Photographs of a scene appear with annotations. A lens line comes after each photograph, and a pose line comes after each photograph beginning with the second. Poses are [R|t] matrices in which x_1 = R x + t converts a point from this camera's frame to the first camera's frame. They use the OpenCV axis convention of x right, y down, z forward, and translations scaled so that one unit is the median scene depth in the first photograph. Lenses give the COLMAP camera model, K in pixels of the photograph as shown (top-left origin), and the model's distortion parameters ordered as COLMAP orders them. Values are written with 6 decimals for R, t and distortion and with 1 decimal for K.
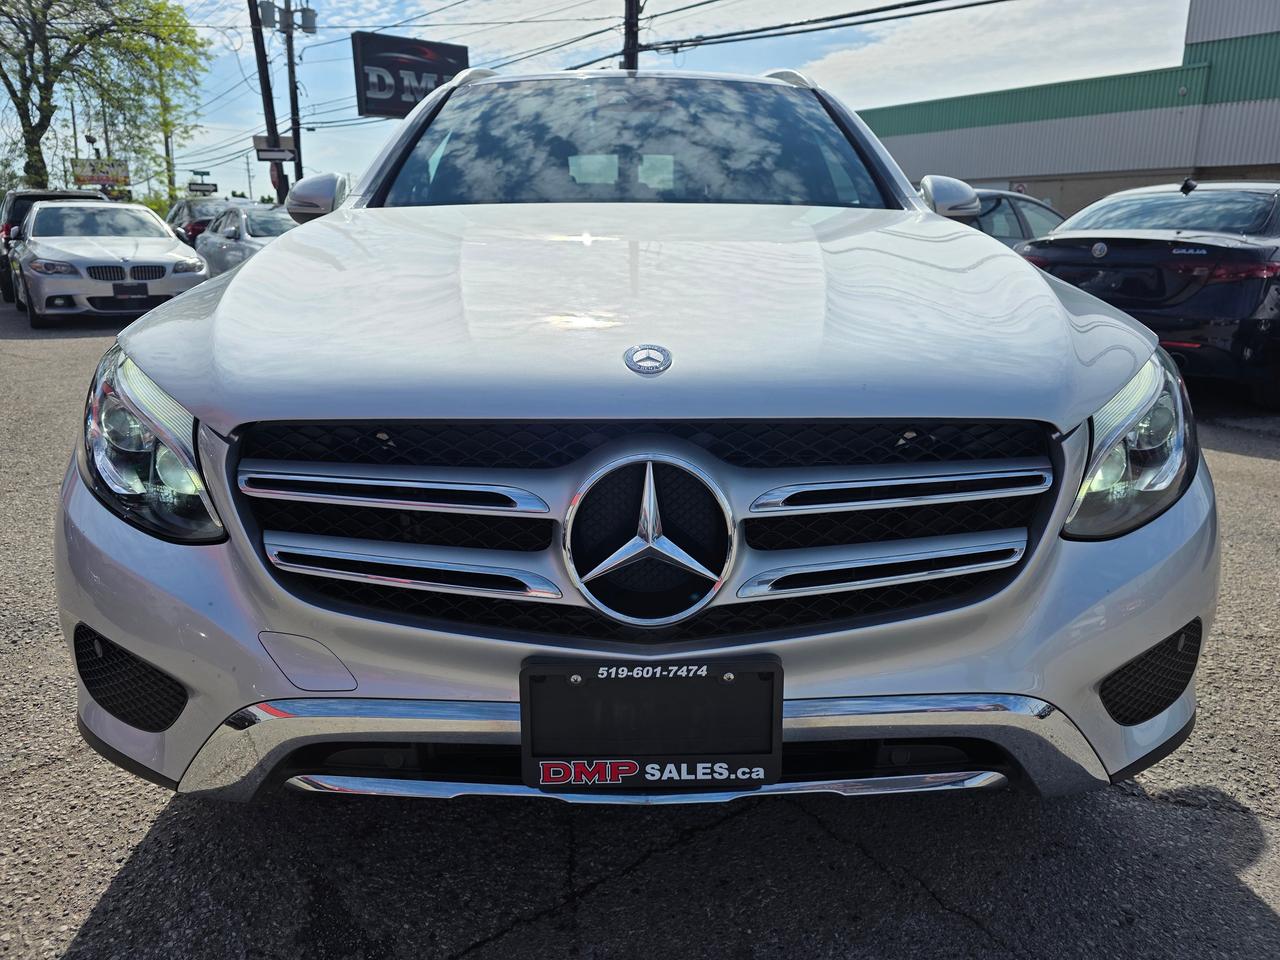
lens RADIAL K [[868.5, 0, 640.0], [0, 868.5, 480.0], [0, 0, 1]] dist [0.066813, -0.062645]
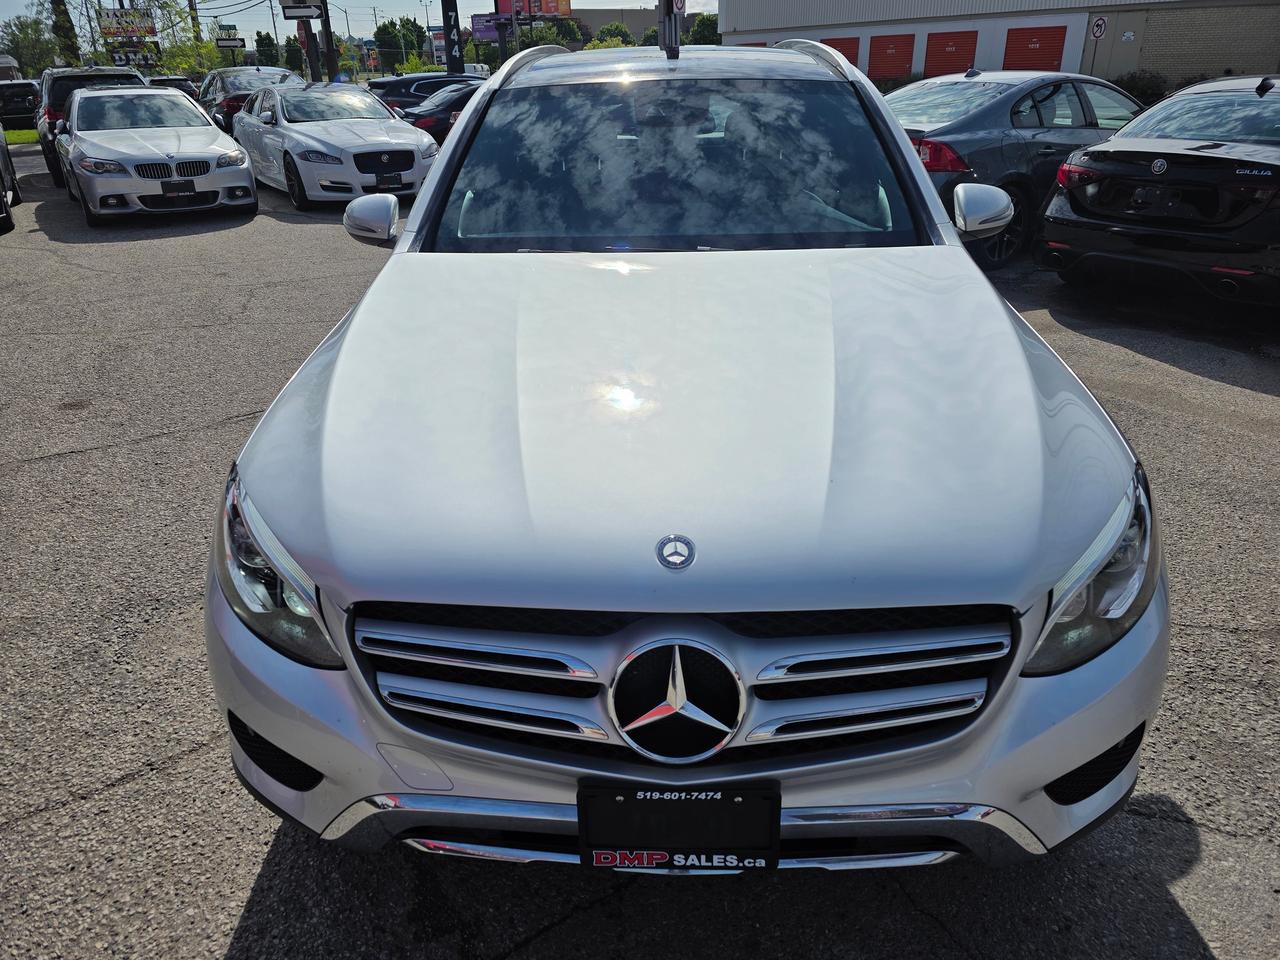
lens RADIAL K [[861.8, 0, 627.5], [0, 861.8, 486.8], [0, 0, 1]] dist [0.074275, -0.063971]
pose [[0.998116, 0.003752, -0.061233, 0.011150], [0.007546, 0.983039, 0.183243, -0.329755], [0.060882, -0.183360, 0.981159, -0.130795]]
